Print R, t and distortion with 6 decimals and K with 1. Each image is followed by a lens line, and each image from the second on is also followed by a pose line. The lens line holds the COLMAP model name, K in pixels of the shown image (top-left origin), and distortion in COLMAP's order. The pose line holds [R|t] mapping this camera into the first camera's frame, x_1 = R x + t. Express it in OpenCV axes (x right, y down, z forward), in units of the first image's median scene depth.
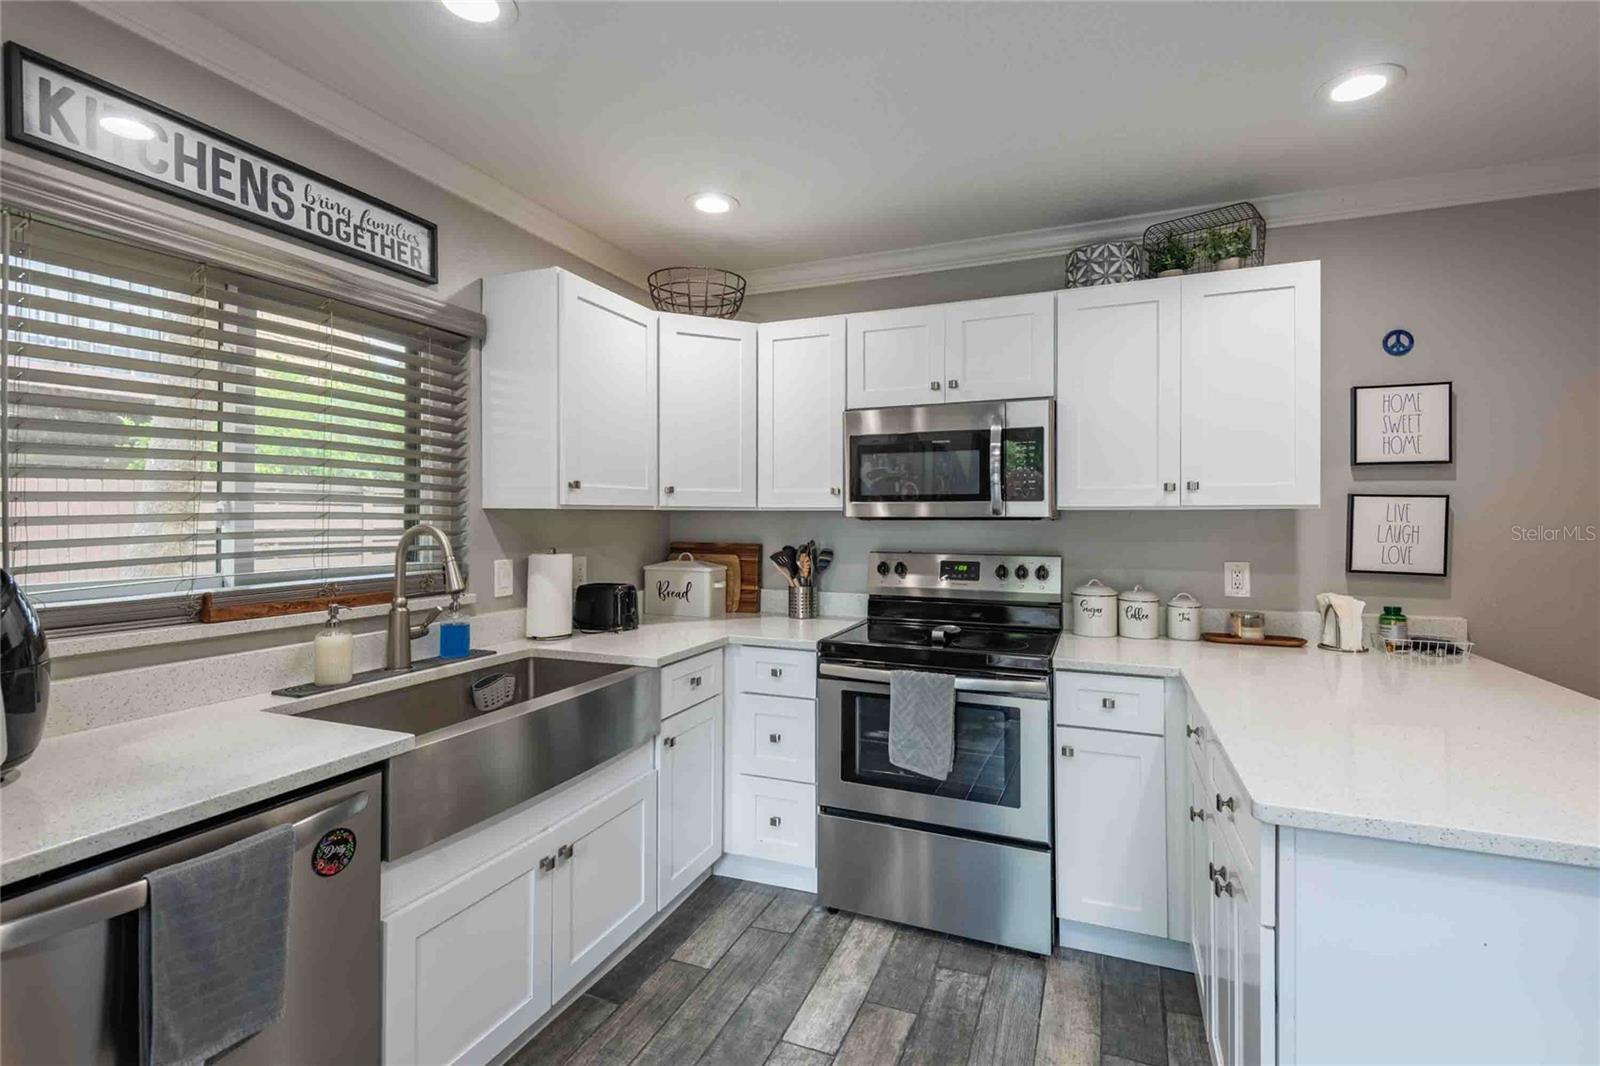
lens RADIAL K [[725.8, 0, 809.4], [0, 725.8, 512.0], [0, 0, 1]] dist [0.031299, -0.026796]
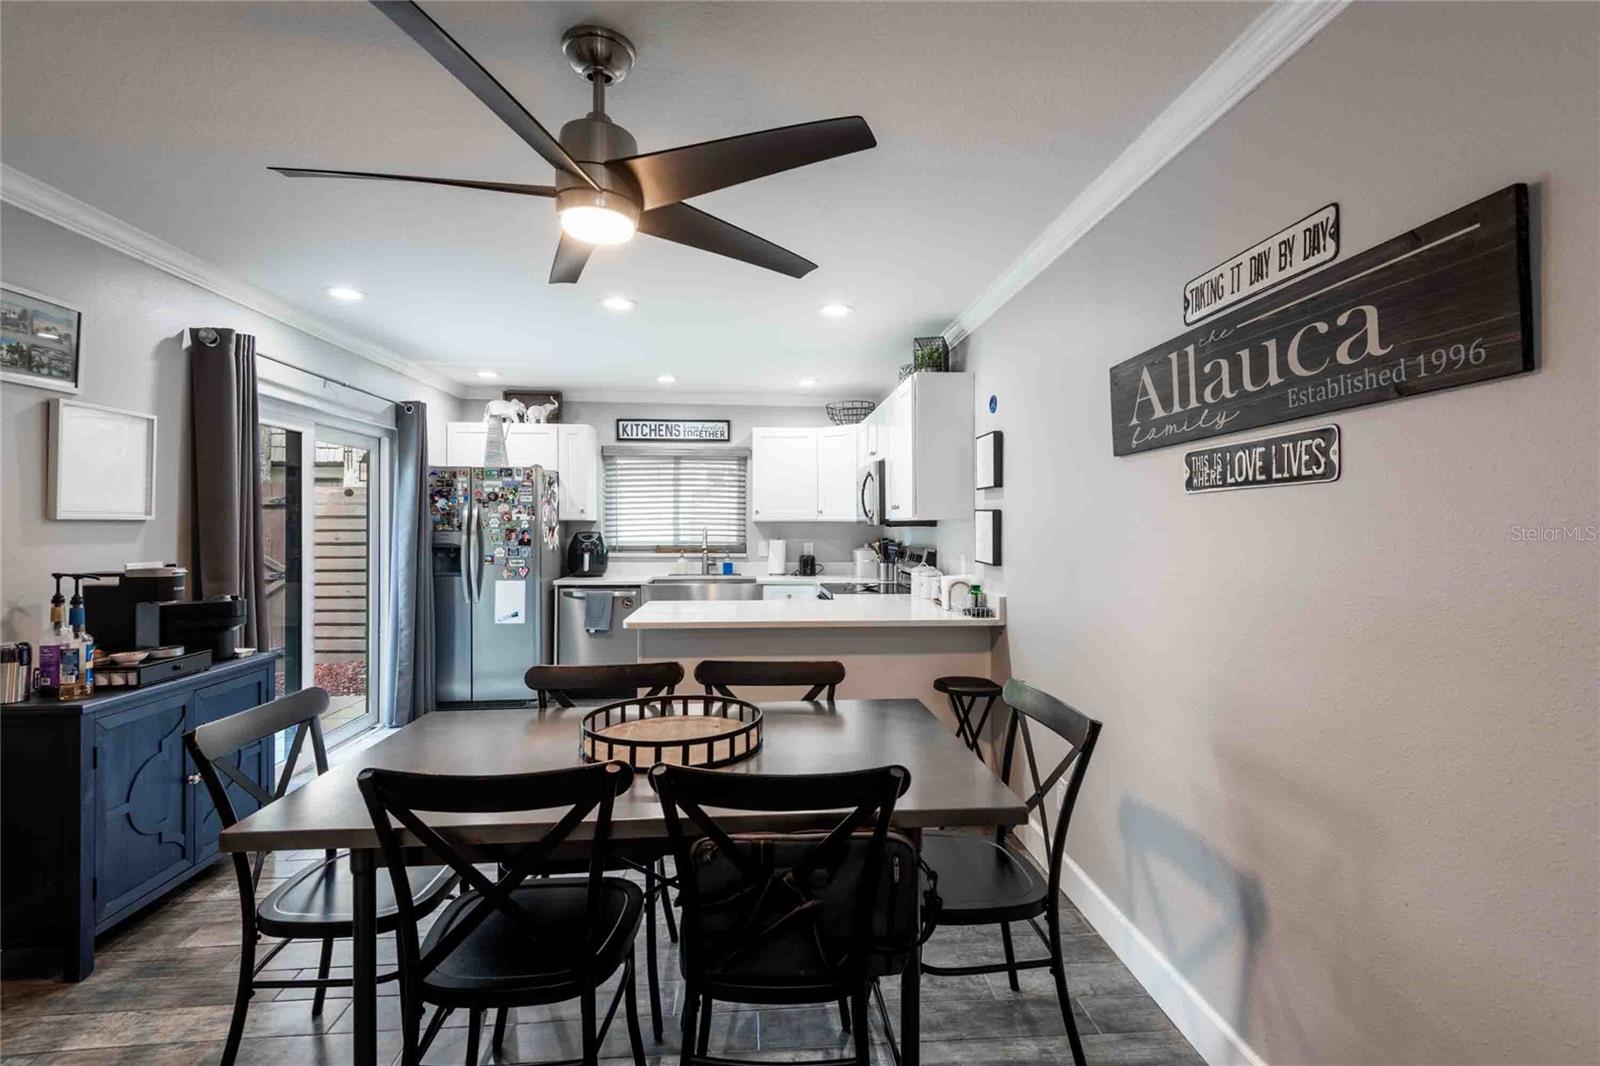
lens RADIAL K [[718.2, 0, 808.7], [0, 718.2, 521.1], [0, 0, 1]] dist [0.030824, -0.022106]
pose [[0.446703, -0.004849, -0.894669, 1.937335], [0.005900, 0.999980, -0.002474, 0.001127], [0.894663, -0.004173, 0.446722, 0.040652]]
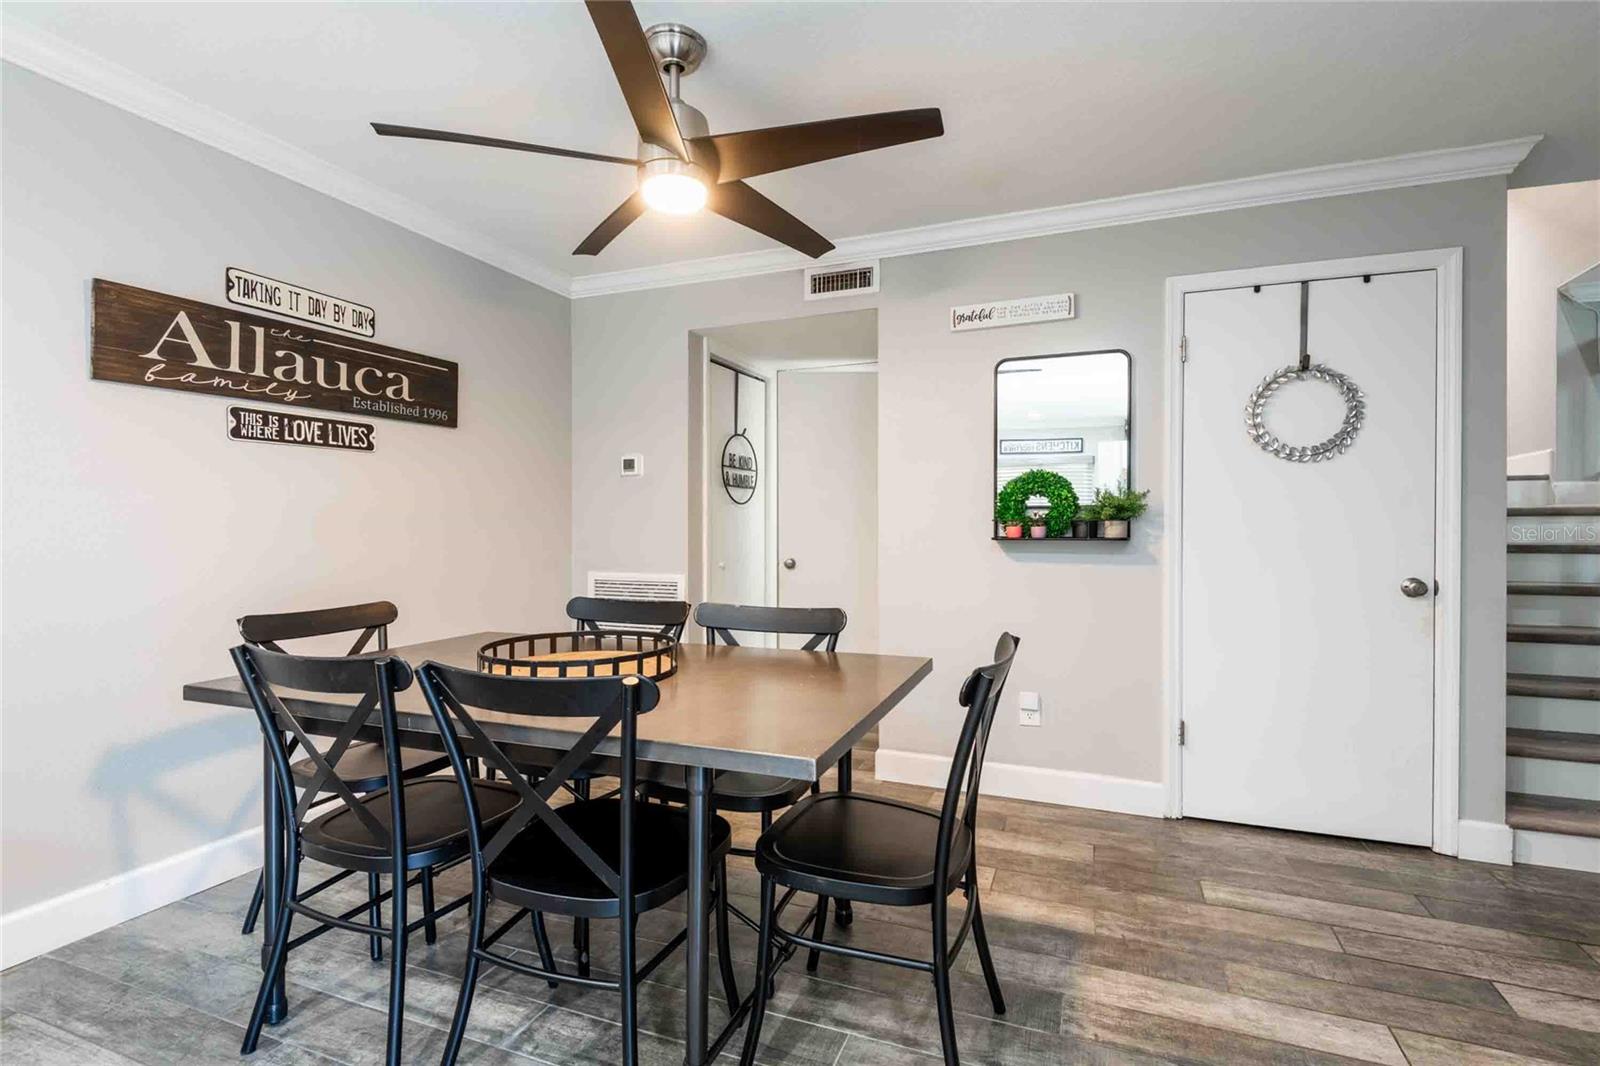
lens RADIAL K [[734.0, 0, 806.2], [0, 734.0, 525.8], [0, 0, 1]] dist [0.043781, -0.028121]
pose [[0.024916, 0.001372, 0.999689, 0.421671], [-0.007472, 0.999971, -0.001186, 0.083178], [-0.999662, -0.007440, 0.024926, -0.029336]]
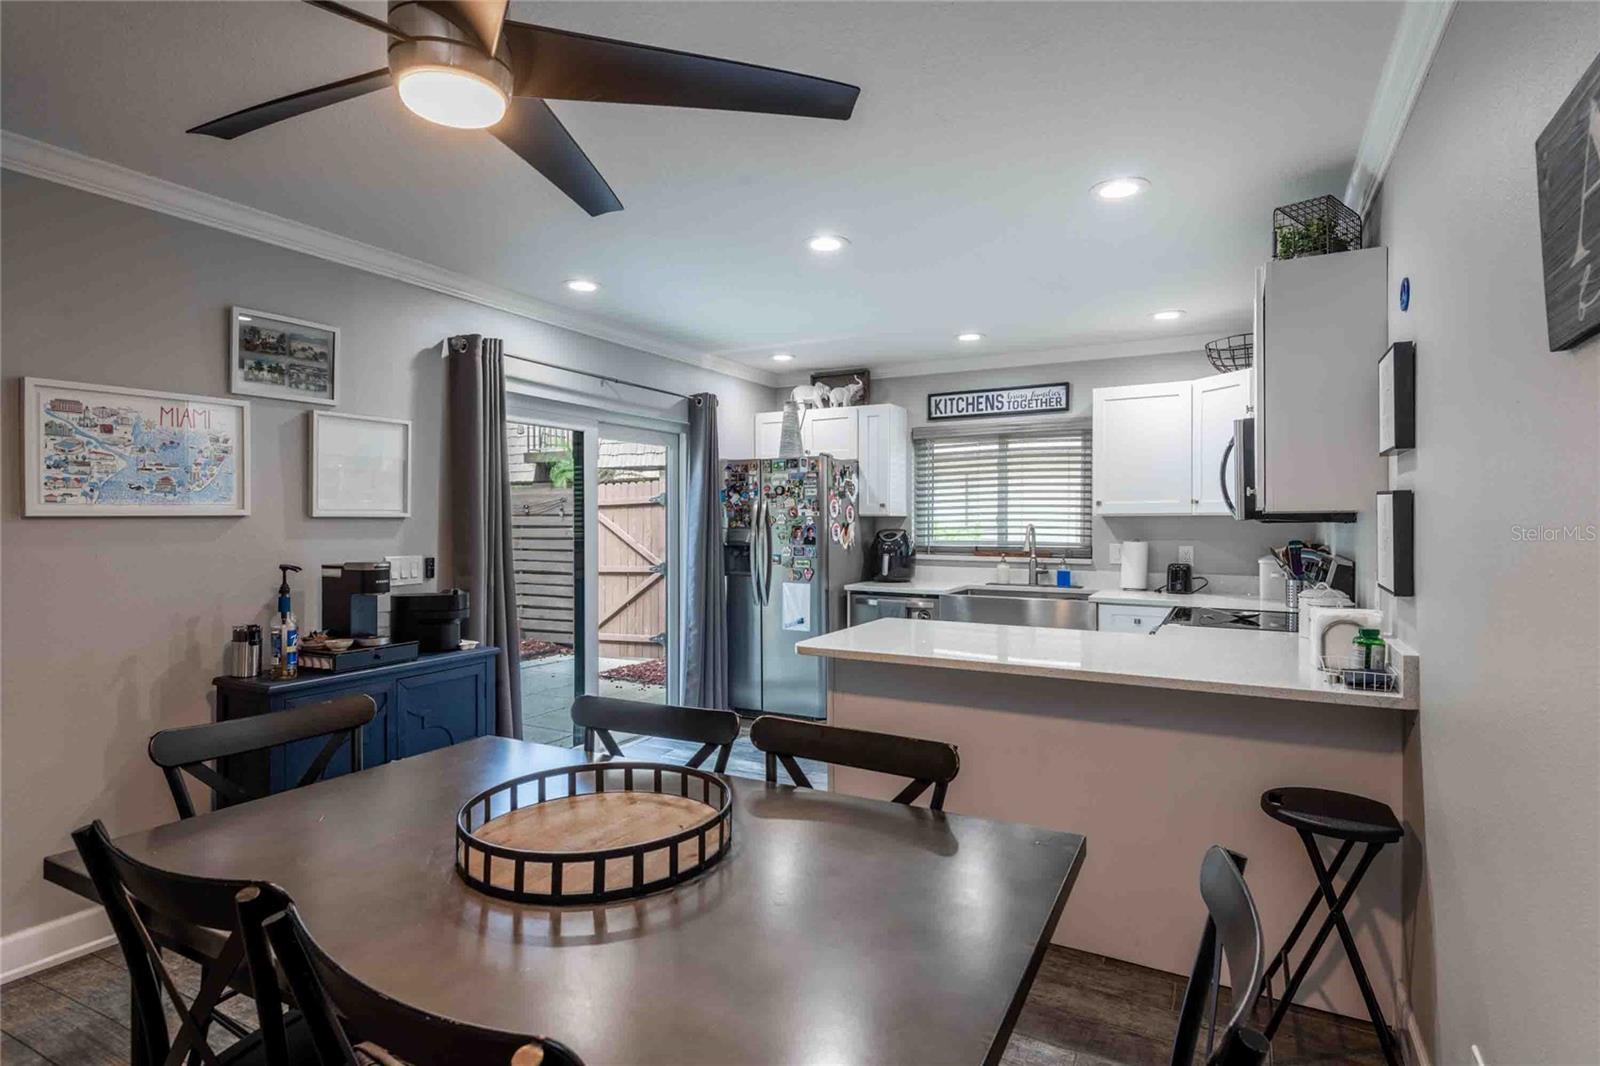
lens RADIAL K [[799.4, 0, 805.5], [0, 799.4, 524.1], [0, 0, 1]] dist [0.036706, -0.031998]
pose [[-0.111131, 0.002830, -0.993802, 1.747633], [0.007990, 0.999966, 0.001955, 0.005250], [0.993774, -0.007723, -0.111150, 0.468834]]
